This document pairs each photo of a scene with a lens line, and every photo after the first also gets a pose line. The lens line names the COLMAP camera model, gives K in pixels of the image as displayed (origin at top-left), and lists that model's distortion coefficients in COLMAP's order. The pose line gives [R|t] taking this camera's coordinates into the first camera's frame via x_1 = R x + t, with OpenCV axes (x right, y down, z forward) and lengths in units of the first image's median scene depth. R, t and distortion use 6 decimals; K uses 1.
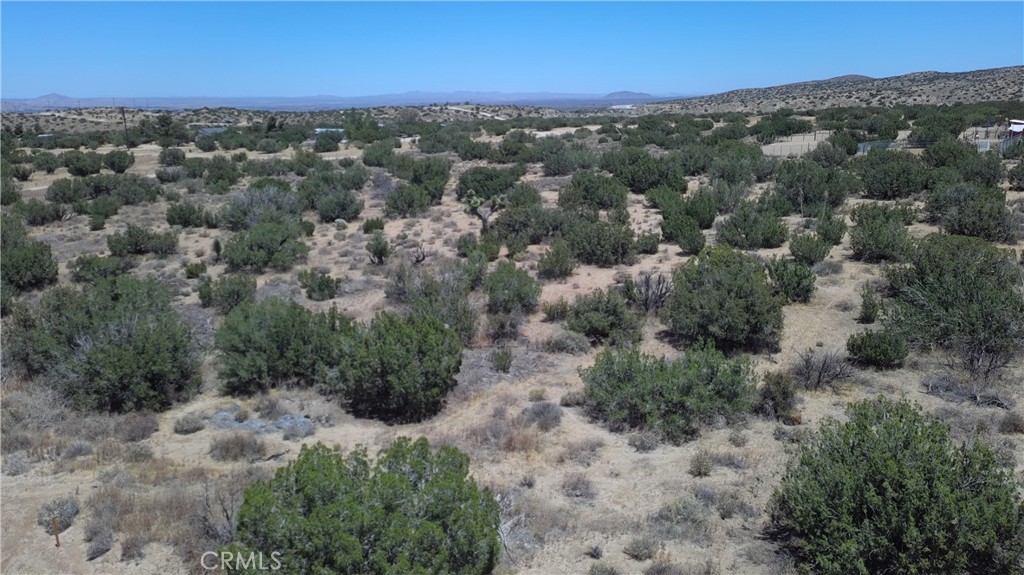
lens RADIAL K [[789.2, 0, 512.0], [0, 789.2, 280.4], [0, 0, 1]] dist [0.072204, -0.069519]
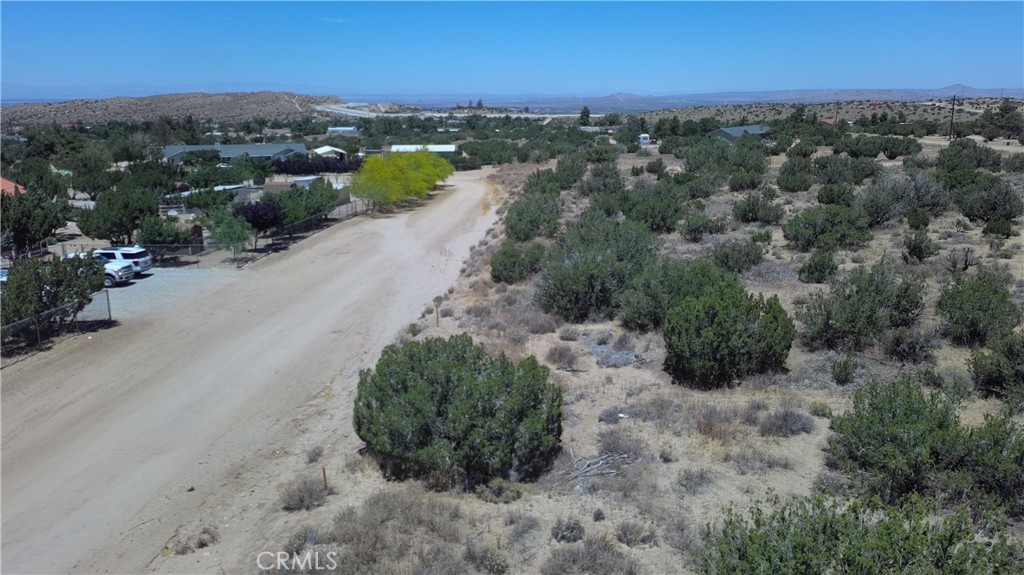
lens RADIAL K [[789.2, 0, 511.3], [0, 789.2, 280.1], [0, 0, 1]] dist [0.072204, -0.069519]
pose [[0.536646, 0.206488, -0.818152, 0.442391], [-0.197777, 0.973367, 0.115934, -0.023650], [0.820302, 0.099597, 0.563193, 0.172798]]
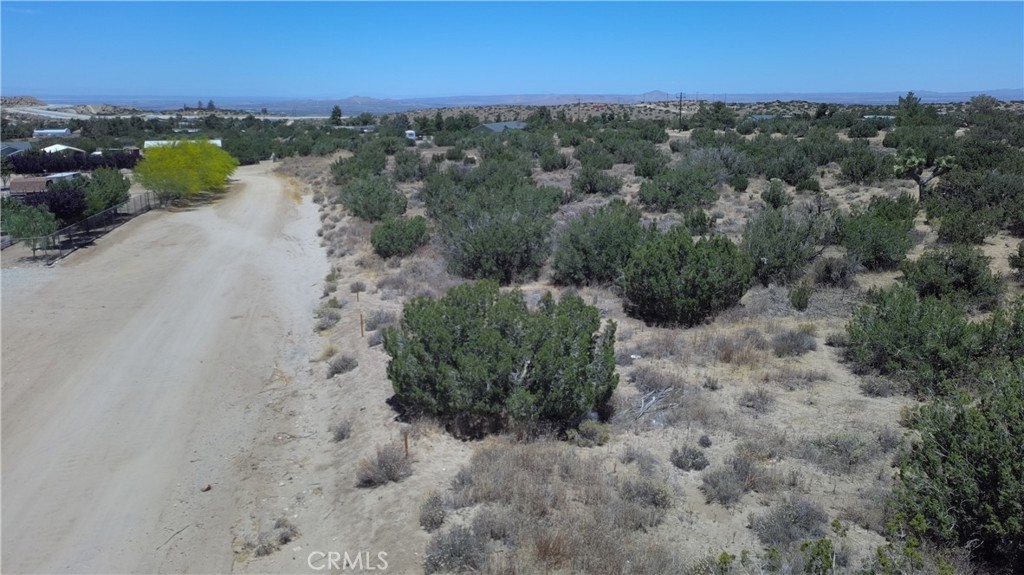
lens RADIAL K [[789.2, 0, 511.0], [0, 789.2, 283.1], [0, 0, 1]] dist [0.072204, -0.069519]
pose [[0.774912, 0.156901, -0.612285, 0.263045], [-0.152144, 0.986520, 0.060247, 0.071906], [0.613485, 0.046469, 0.788338, 0.051087]]
